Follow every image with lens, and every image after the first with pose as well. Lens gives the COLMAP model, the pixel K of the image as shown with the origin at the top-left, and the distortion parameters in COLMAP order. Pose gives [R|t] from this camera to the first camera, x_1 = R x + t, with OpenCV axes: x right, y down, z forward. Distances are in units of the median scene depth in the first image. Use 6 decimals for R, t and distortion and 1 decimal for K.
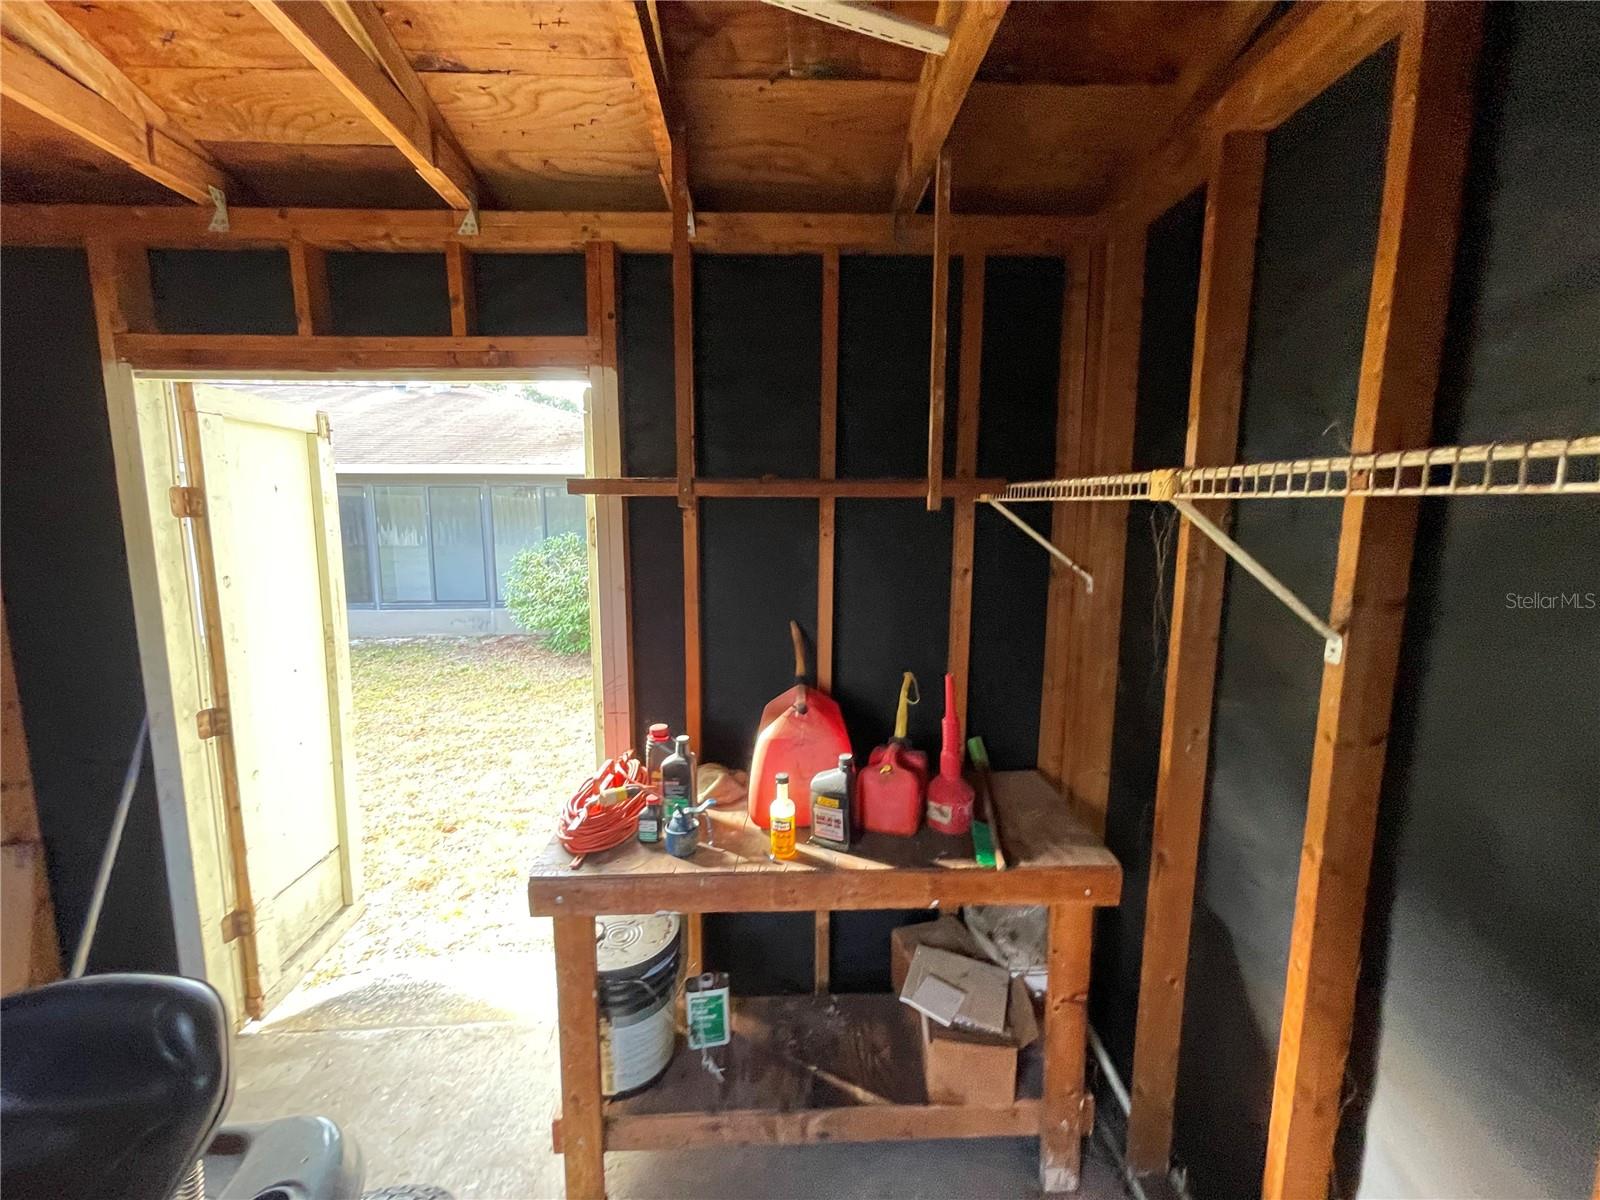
lens RADIAL K [[646.5, 0, 793.0], [0, 646.5, 594.1], [0, 0, 1]] dist [-0.000866, -0.001028]
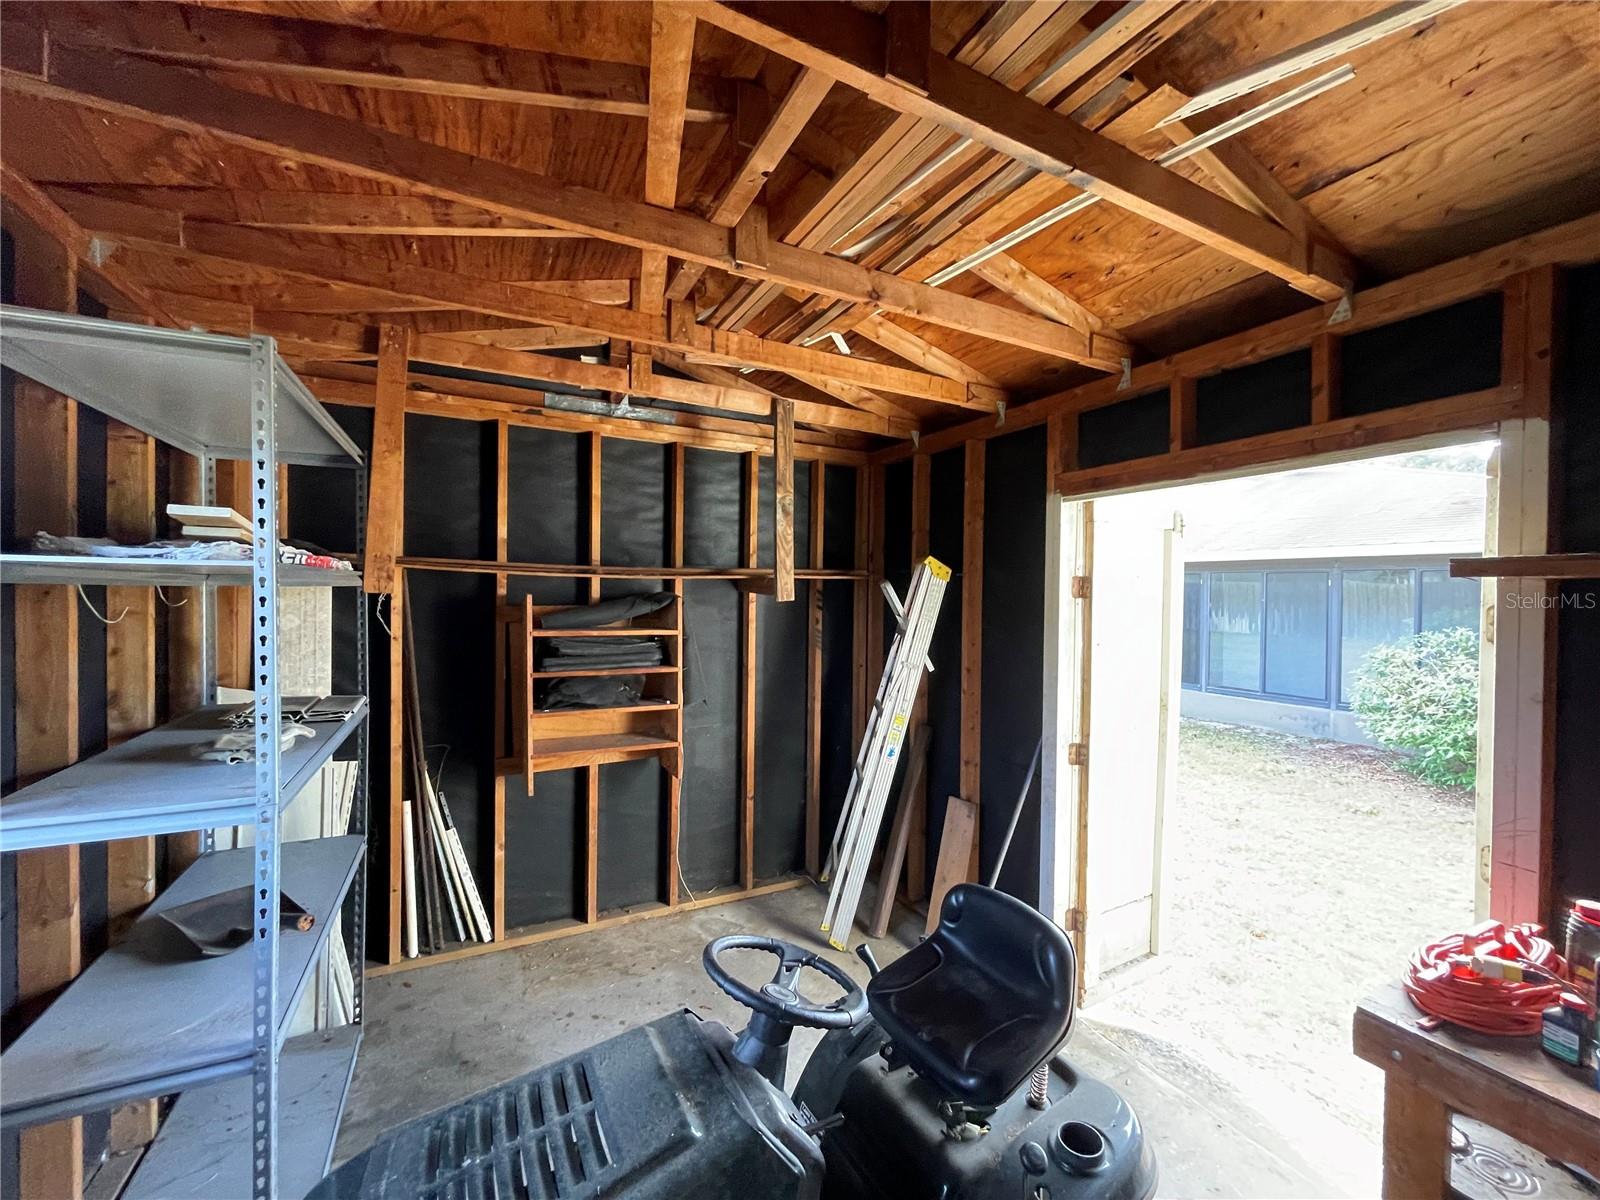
lens RADIAL K [[646.5, 0, 806.6], [0, 646.5, 596.2], [0, 0, 1]] dist [-0.000866, -0.001028]
pose [[0.431306, 0.012572, -0.902118, 0.045051], [-0.129232, 0.990453, -0.047983, 0.017222], [0.892902, 0.137278, 0.428813, -0.102225]]
